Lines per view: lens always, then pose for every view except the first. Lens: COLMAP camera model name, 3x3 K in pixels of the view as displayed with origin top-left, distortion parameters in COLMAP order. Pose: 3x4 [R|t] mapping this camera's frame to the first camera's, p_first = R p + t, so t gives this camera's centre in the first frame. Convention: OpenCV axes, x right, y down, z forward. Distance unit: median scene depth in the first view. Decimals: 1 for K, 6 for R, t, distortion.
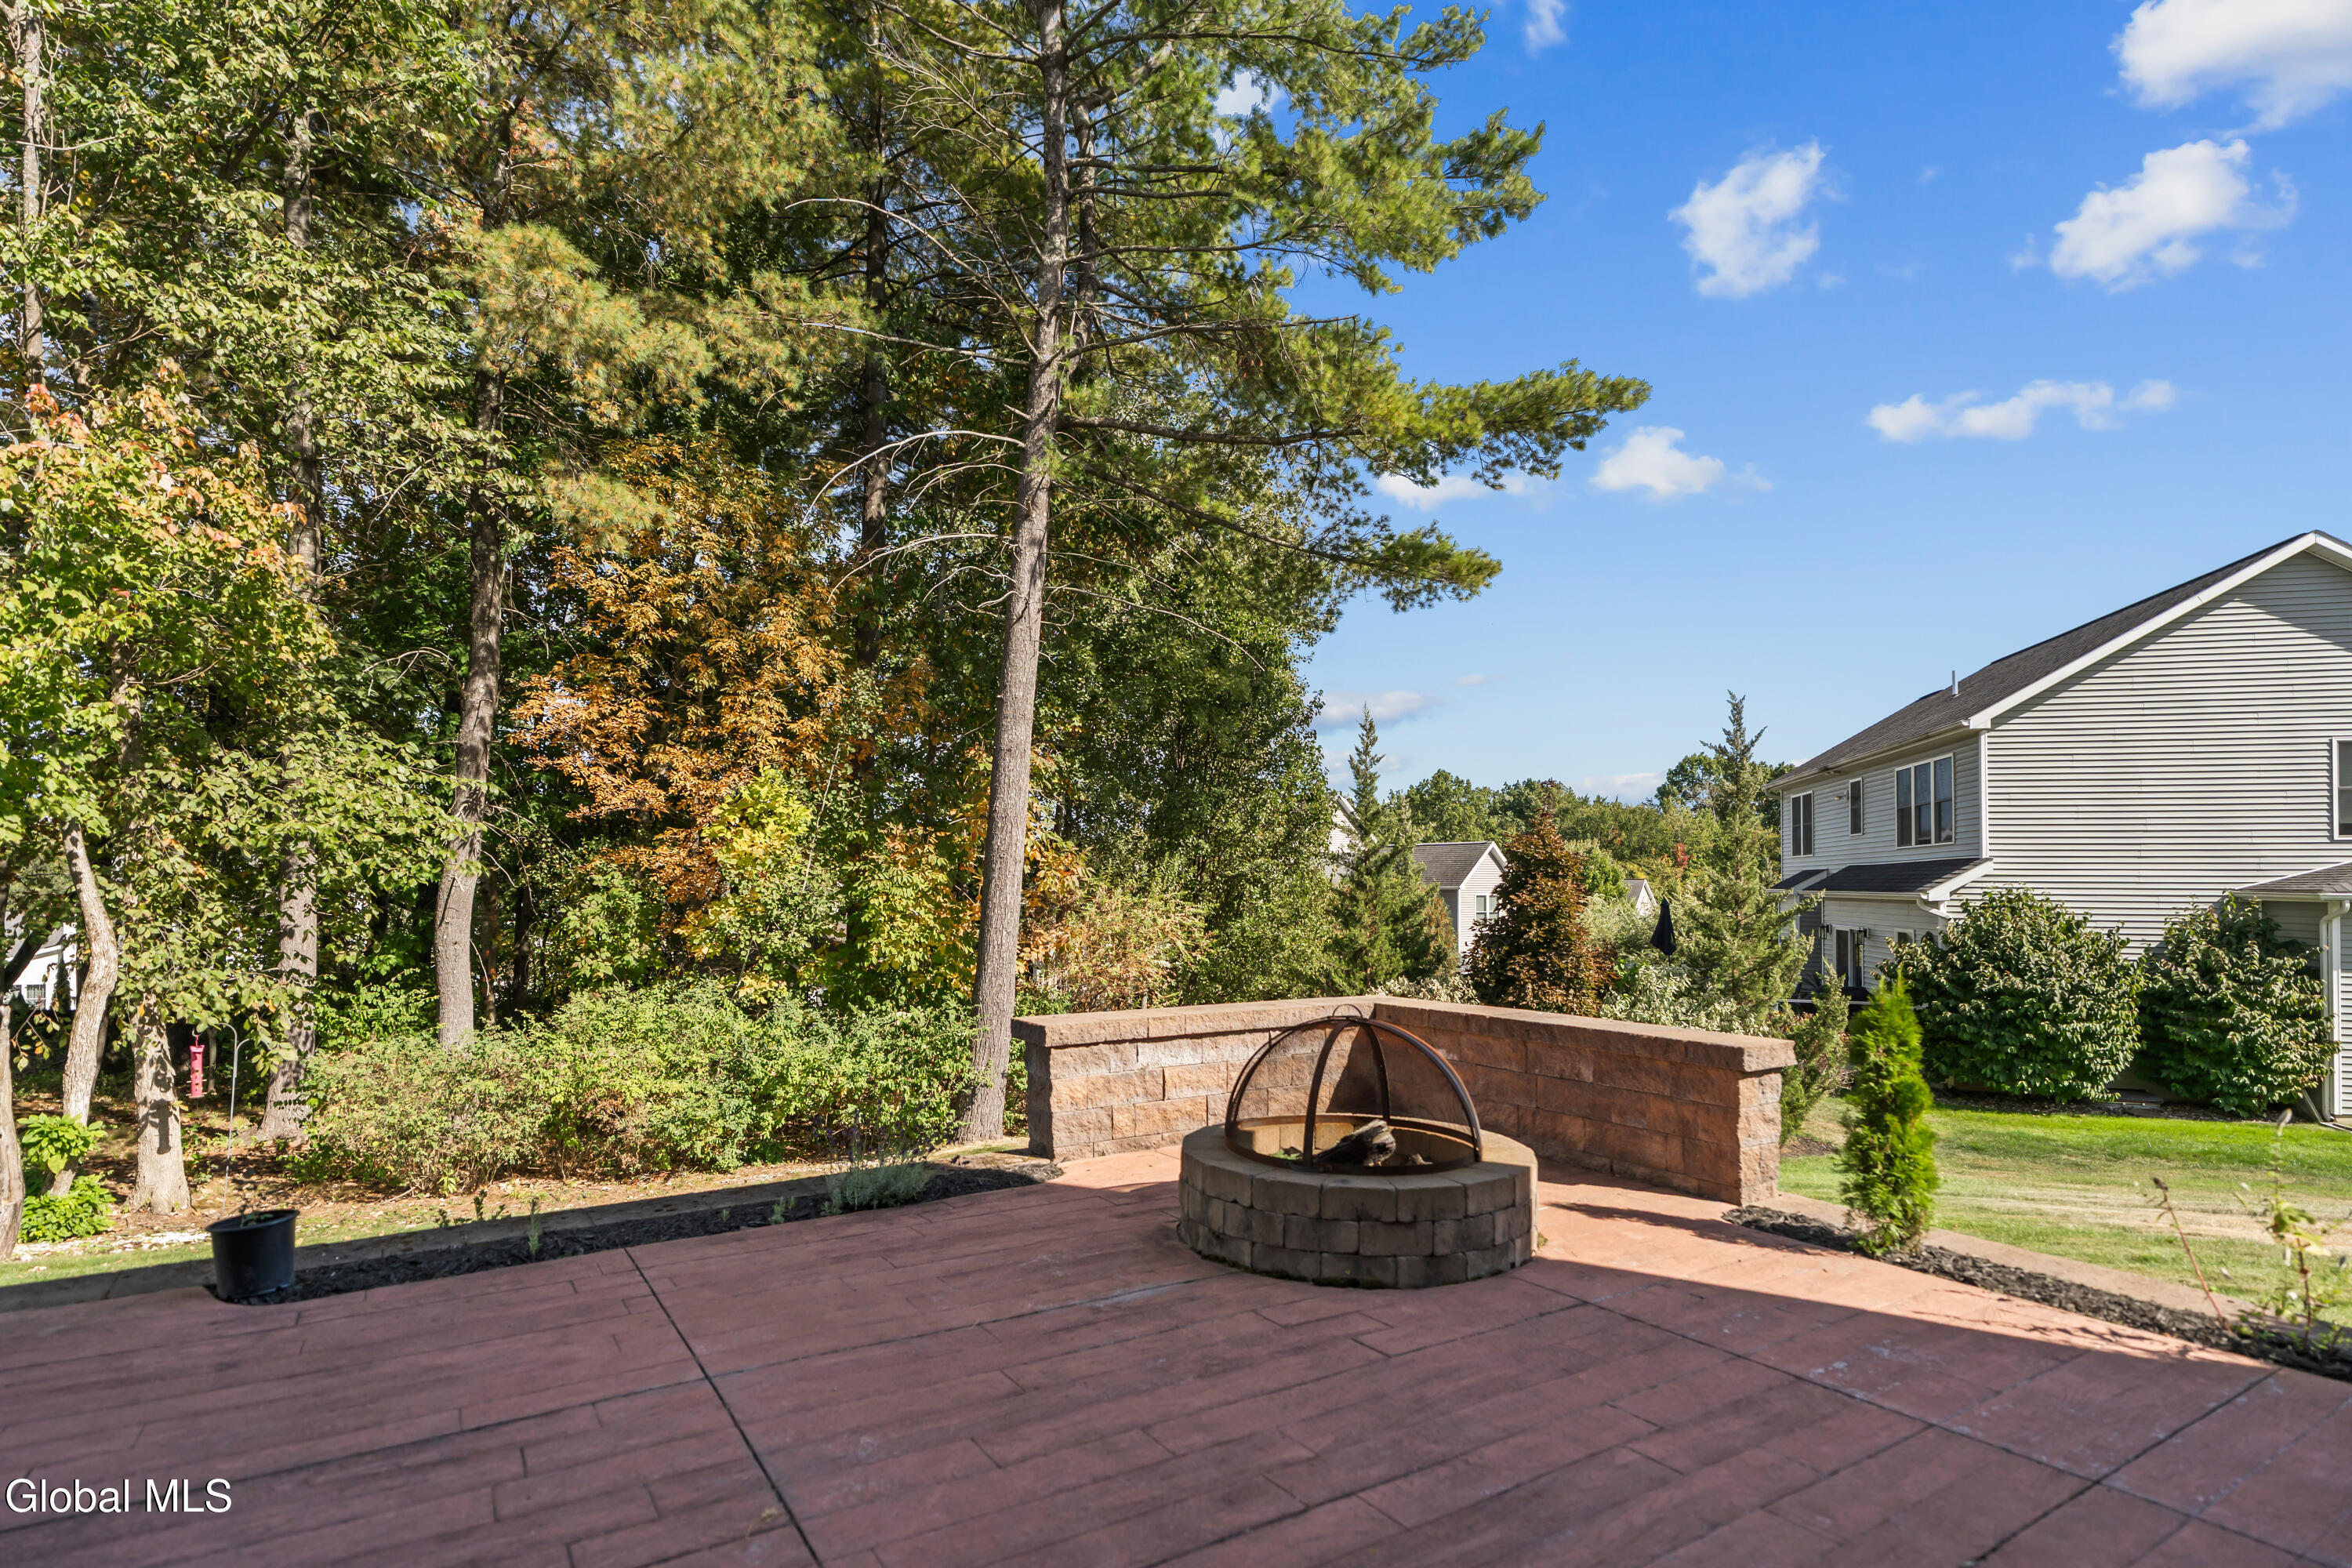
lens RADIAL K [[1133.6, 0, 1179.9], [0, 1133.6, 884.1], [0, 0, 1]] dist [-0.001275, 0.001511]
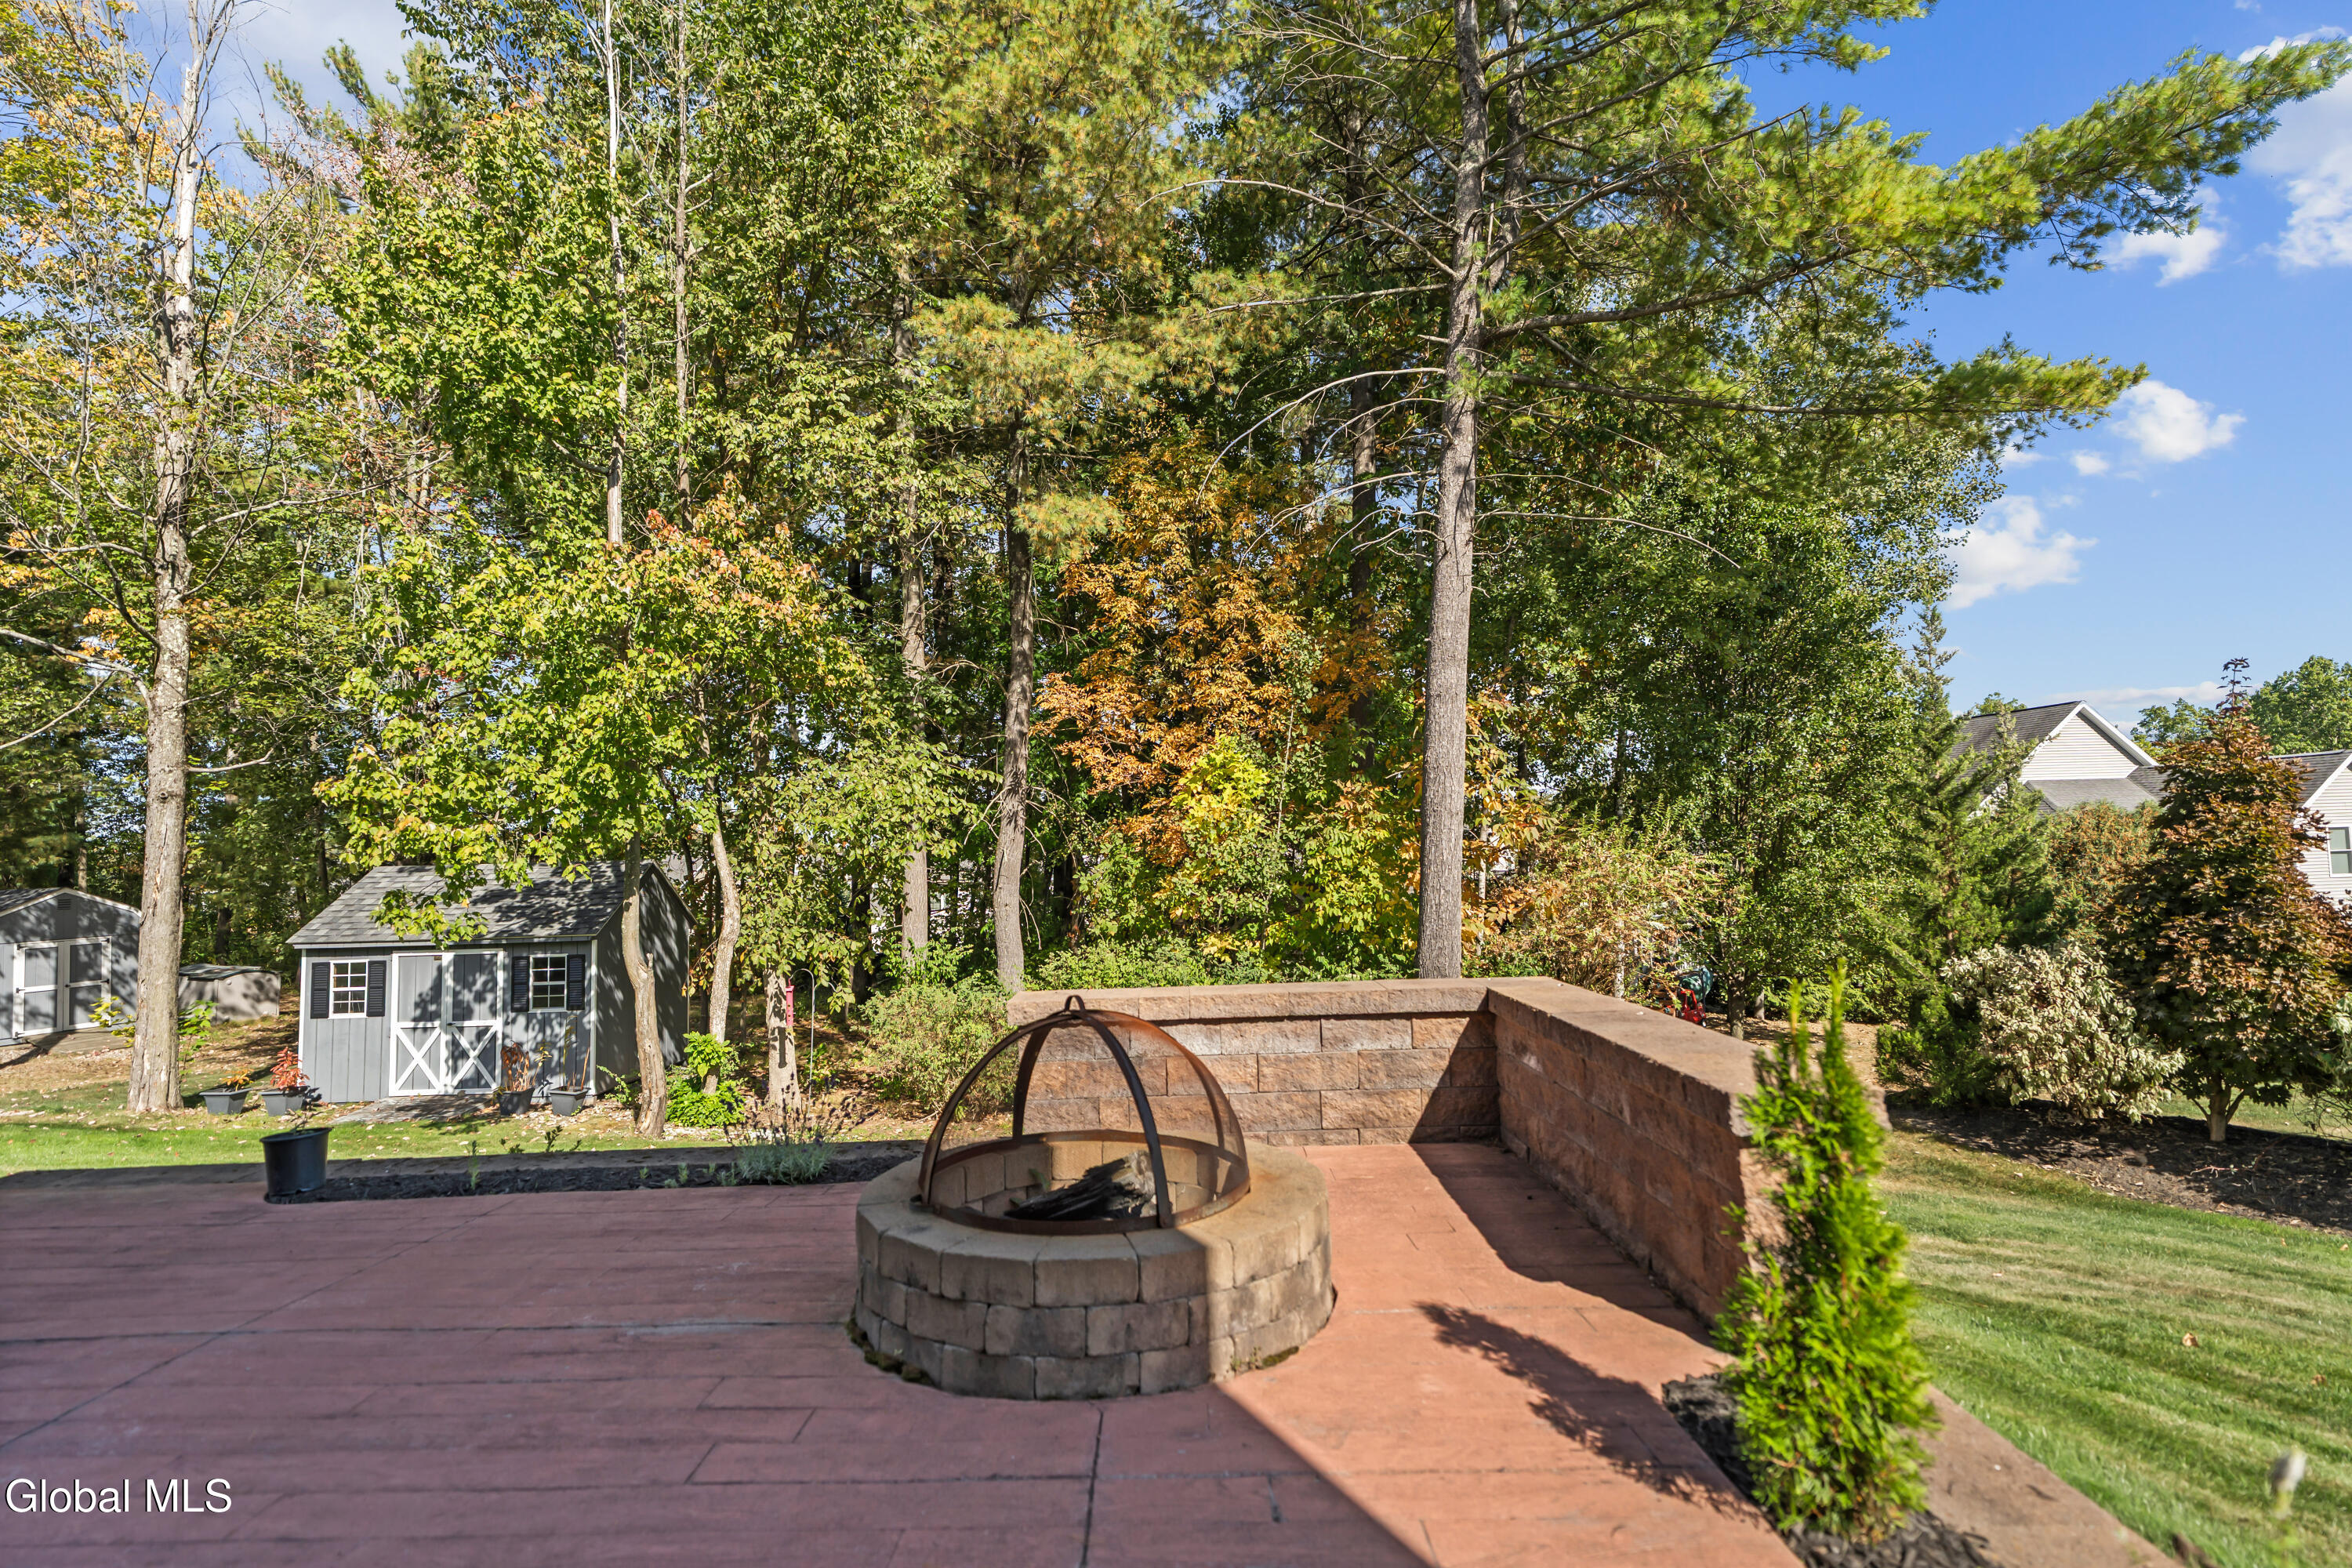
lens RADIAL K [[1134.9, 0, 1201.9], [0, 1134.9, 801.2], [0, 0, 1]] dist [-0.007912, 0.002848]
pose [[0.848595, -0.051818, -0.526499, 0.167695], [0.033929, 0.998473, -0.043584, 0.002654], [0.527954, 0.019122, 0.849058, 0.101887]]
